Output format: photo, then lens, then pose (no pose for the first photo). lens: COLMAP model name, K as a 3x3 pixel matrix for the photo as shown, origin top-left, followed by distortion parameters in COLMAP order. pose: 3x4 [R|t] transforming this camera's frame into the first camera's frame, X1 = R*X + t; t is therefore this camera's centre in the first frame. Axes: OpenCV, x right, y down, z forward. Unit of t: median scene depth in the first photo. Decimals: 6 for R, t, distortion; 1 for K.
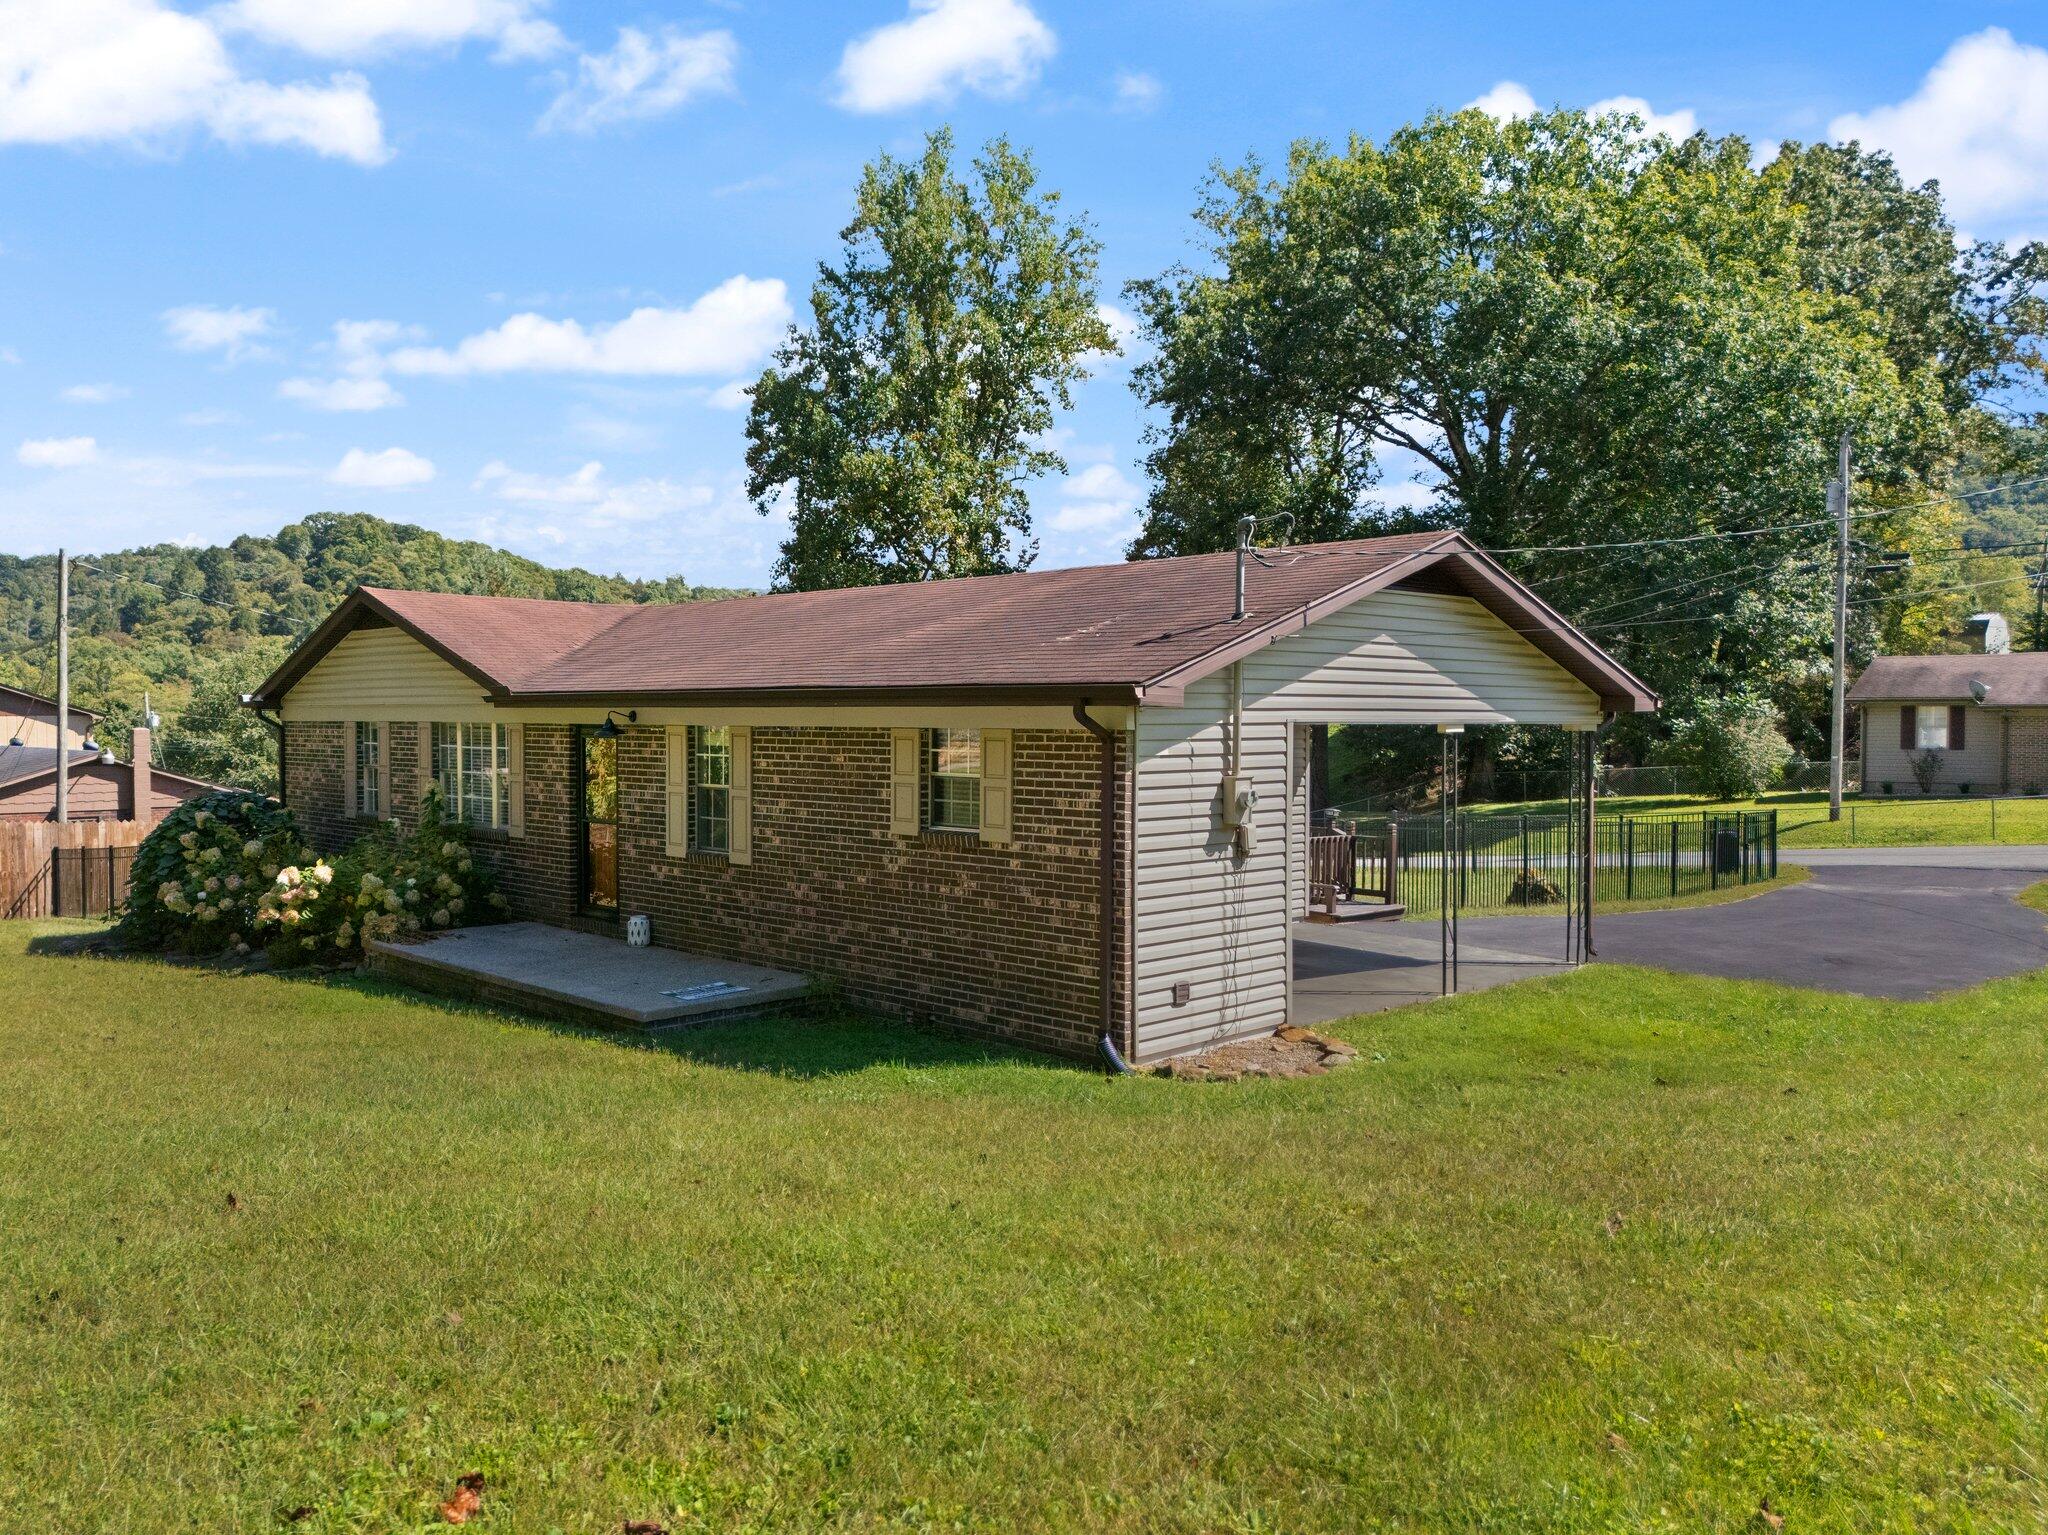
lens RADIAL K [[1509.0, 0, 1024.0], [0, 1509.0, 767.5], [0, 0, 1]] dist [0.121754, -0.152965]
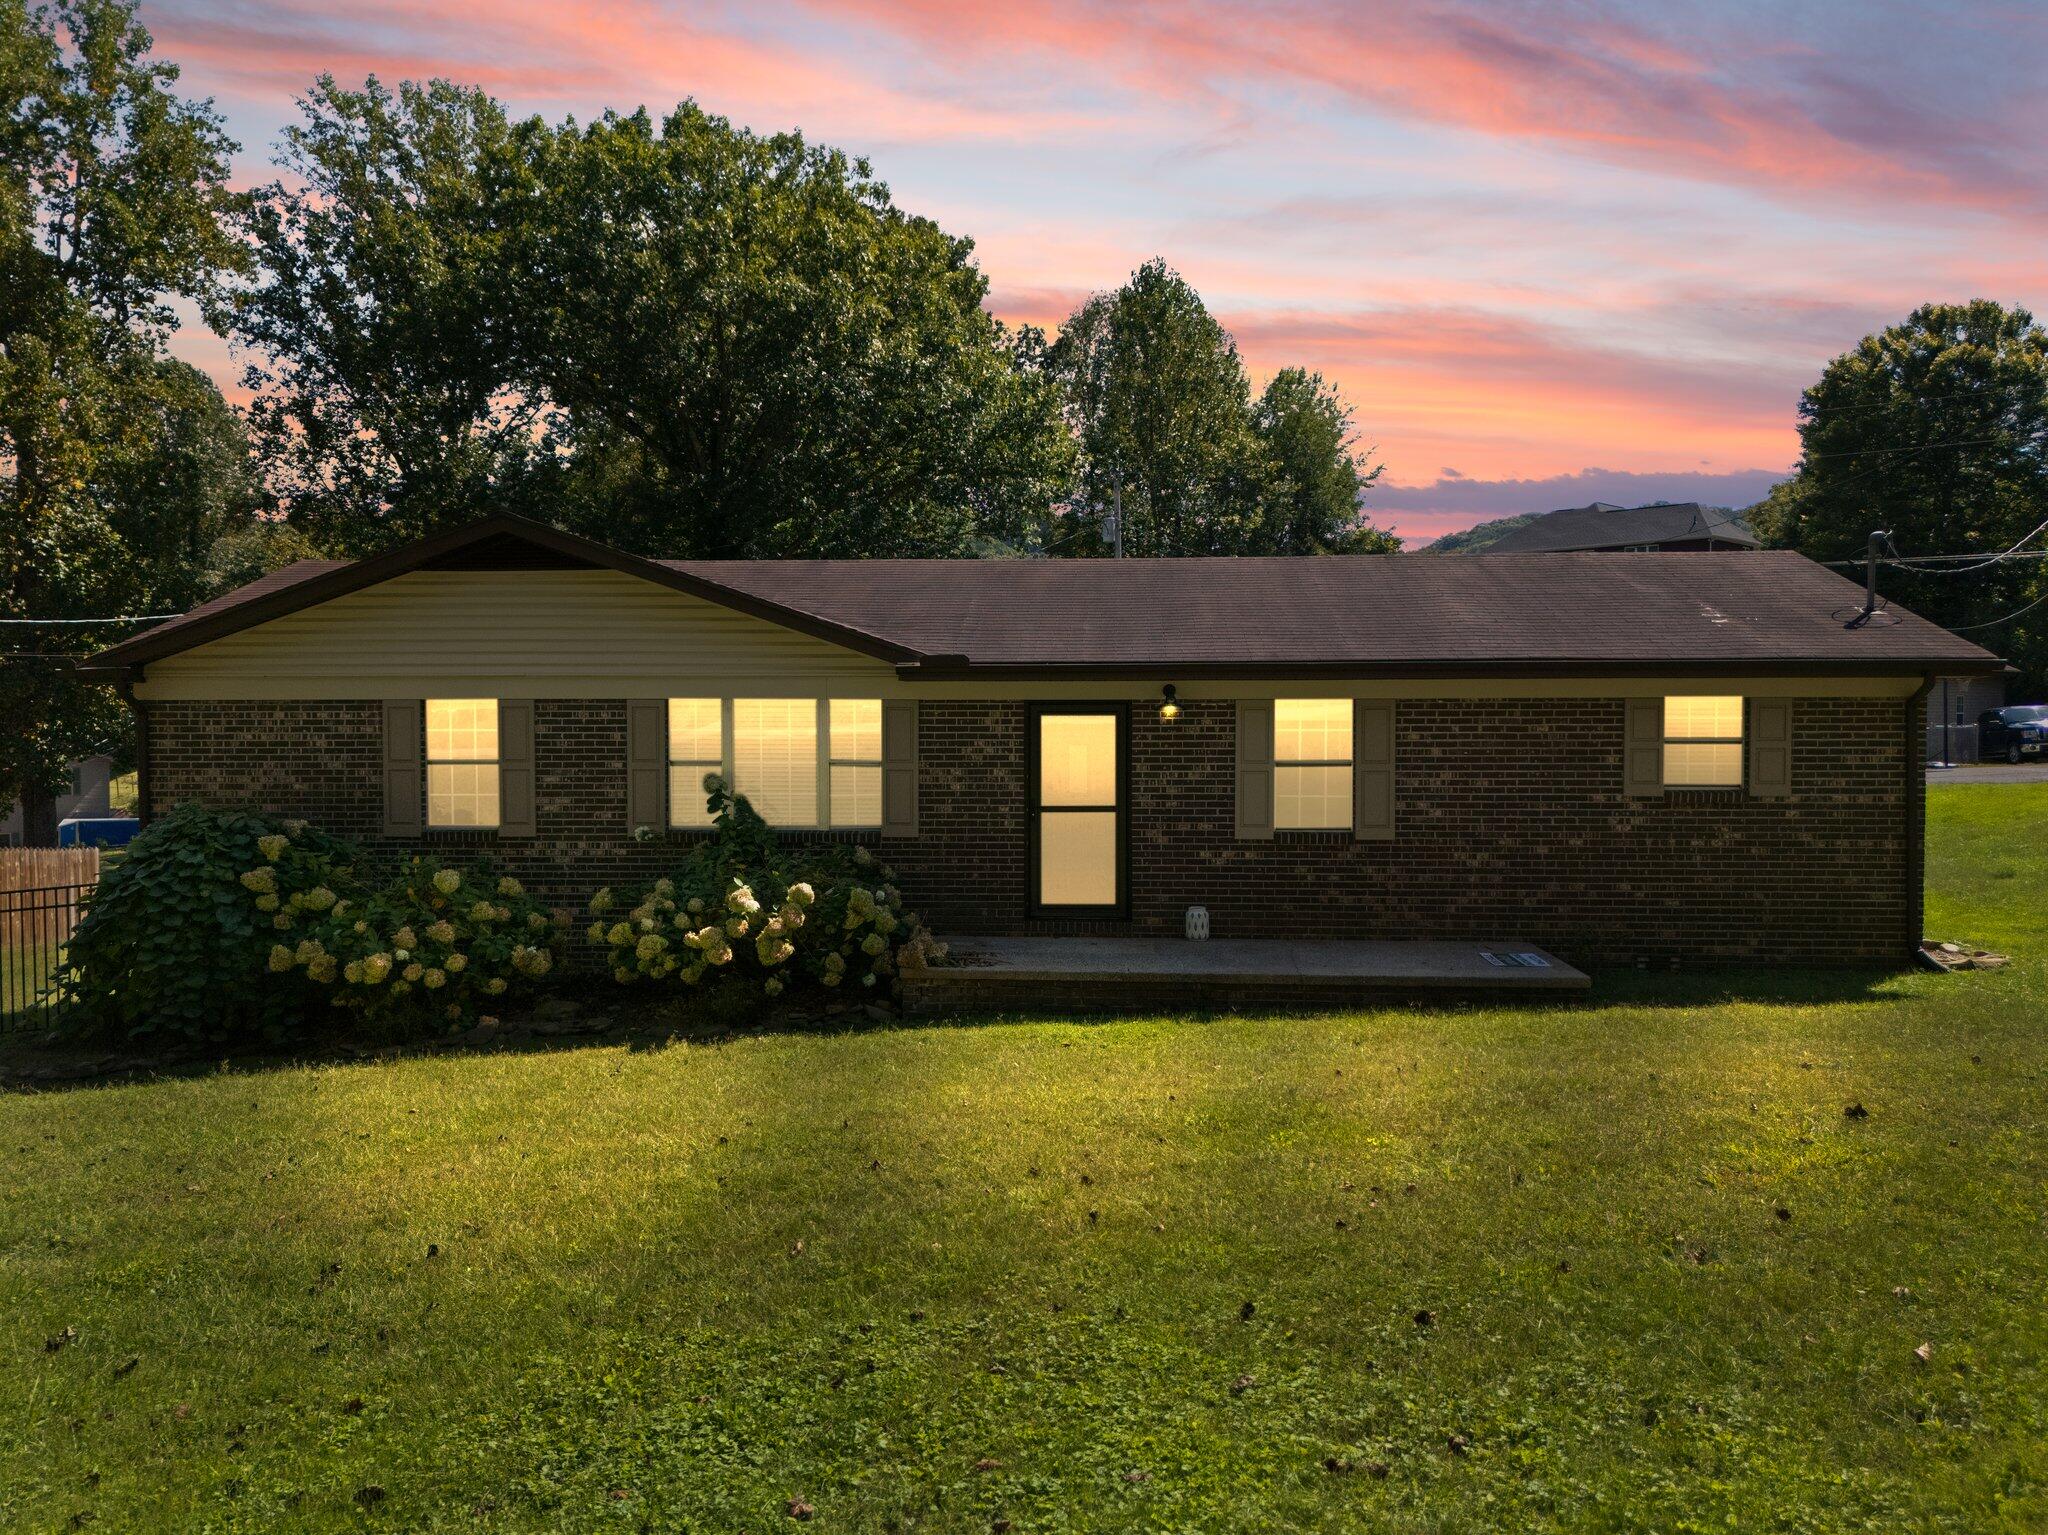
lens RADIAL K [[1509.0, 0, 1024.0], [0, 1509.0, 767.5], [0, 0, 1]] dist [0.121754, -0.152965]
pose [[0.745503, -0.026577, 0.665972, -1.078254], [0.024633, 0.999621, 0.012316, -0.000797], [-0.666047, 0.007223, 0.745875, 0.445203]]
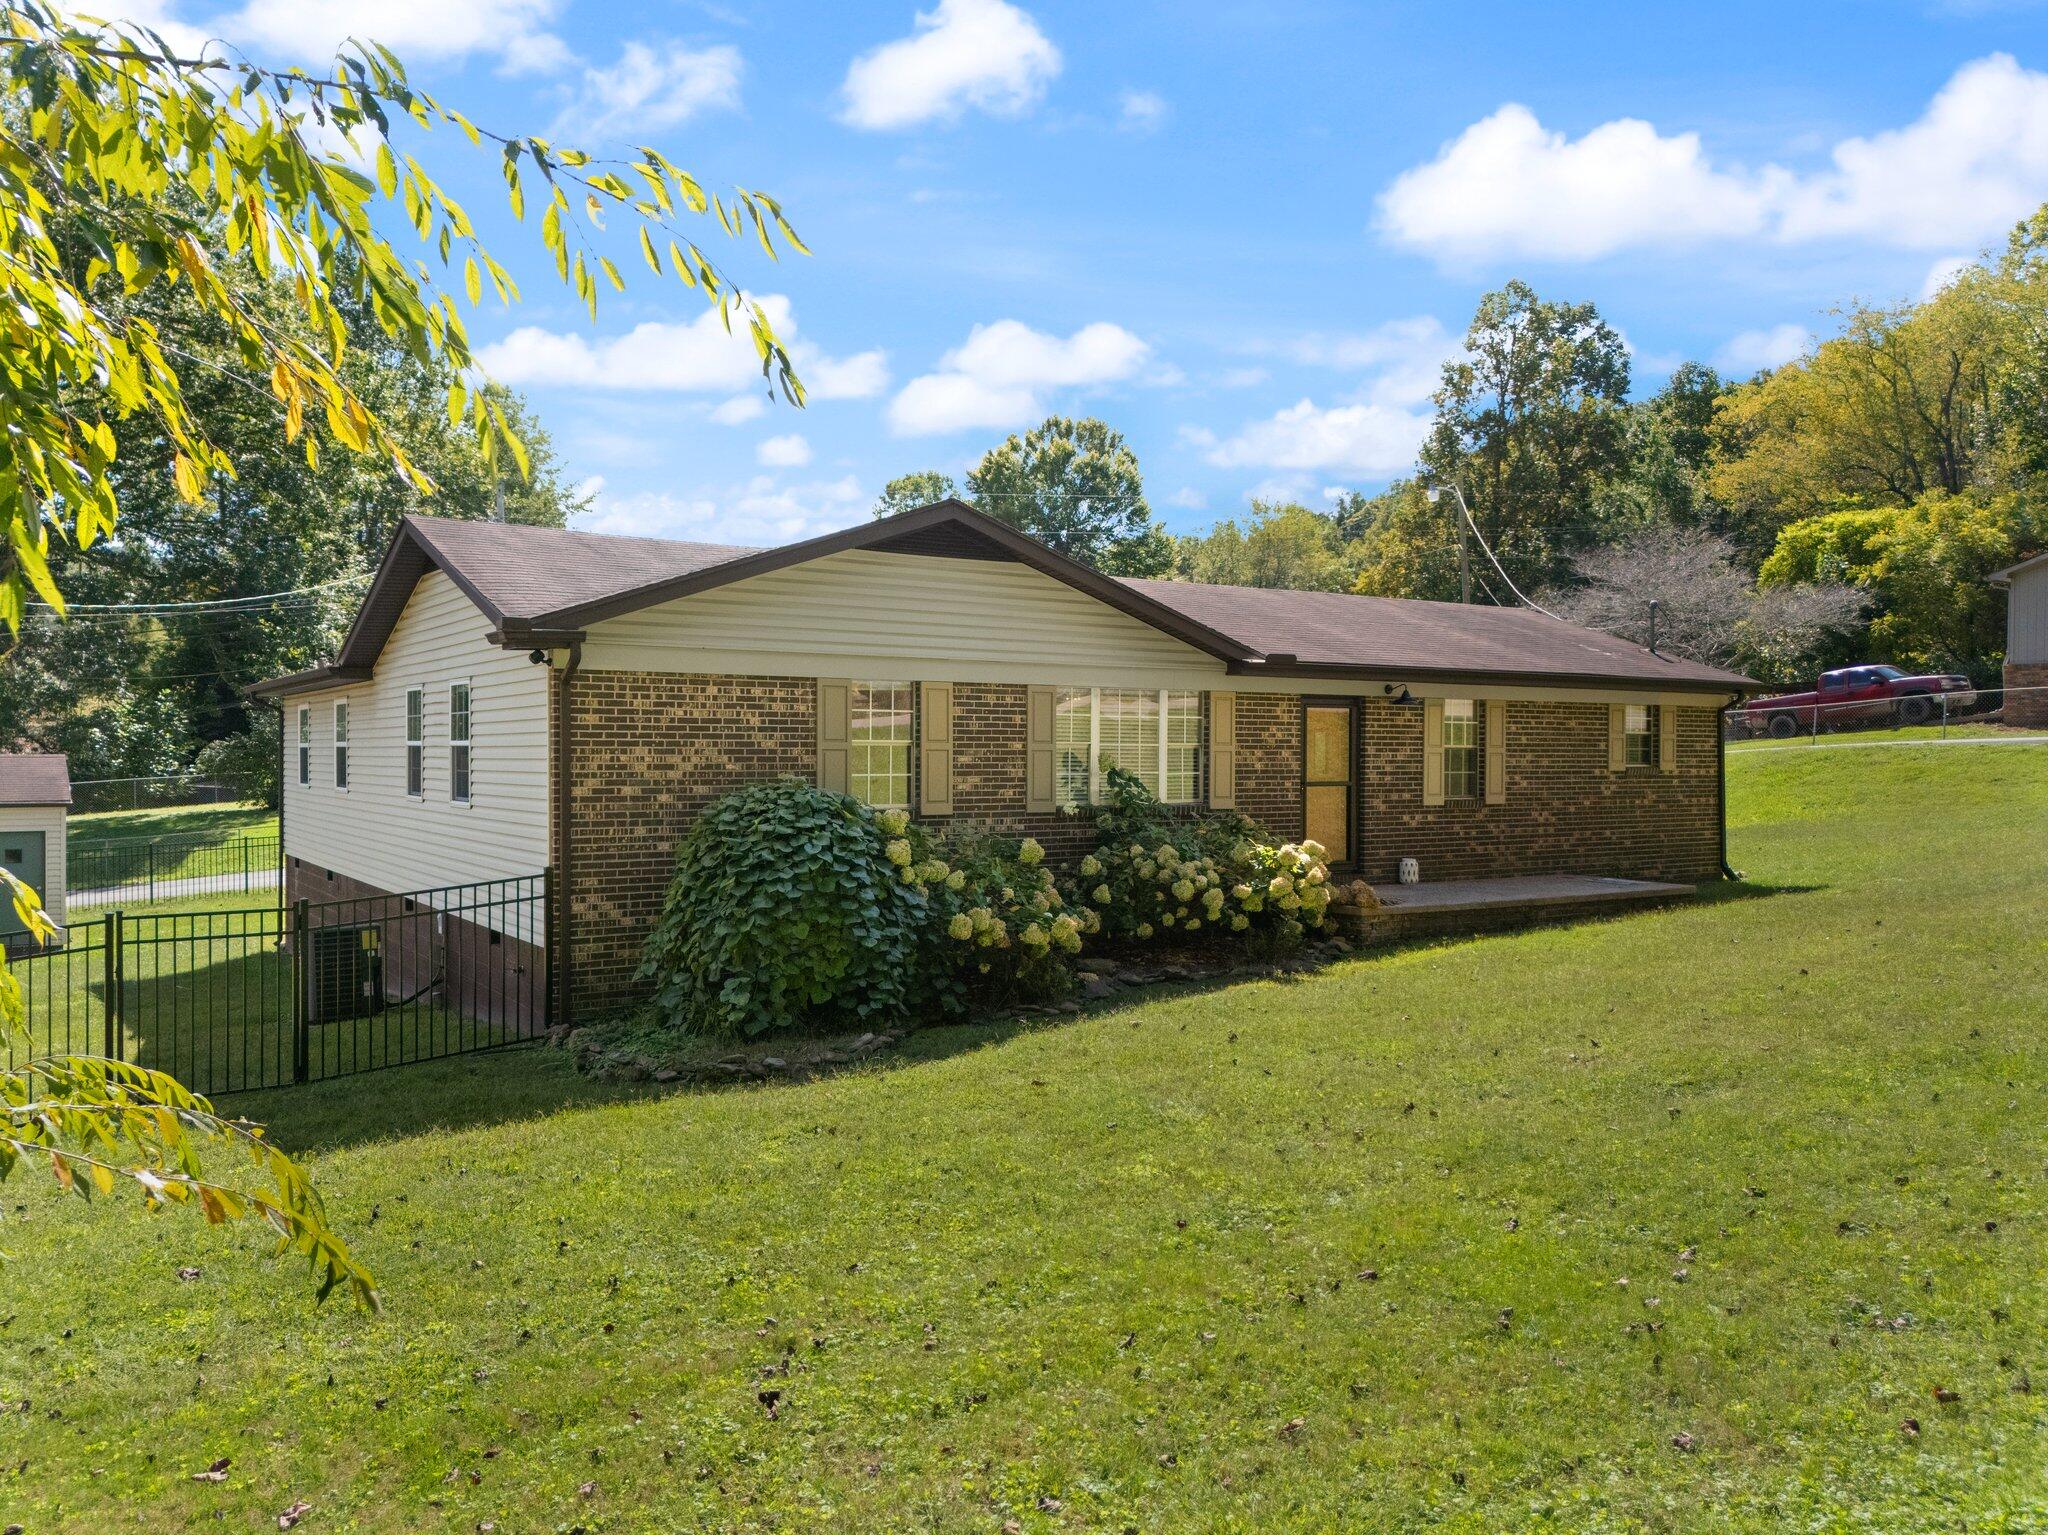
lens RADIAL K [[1509.0, 0, 1024.0], [0, 1509.0, 767.5], [0, 0, 1]] dist [0.121754, -0.152965]
pose [[0.204925, -0.009948, 0.978727, -1.688846], [0.028366, 0.999589, 0.004220, 0.015343], [-0.978366, 0.026898, 0.205123, 1.204956]]
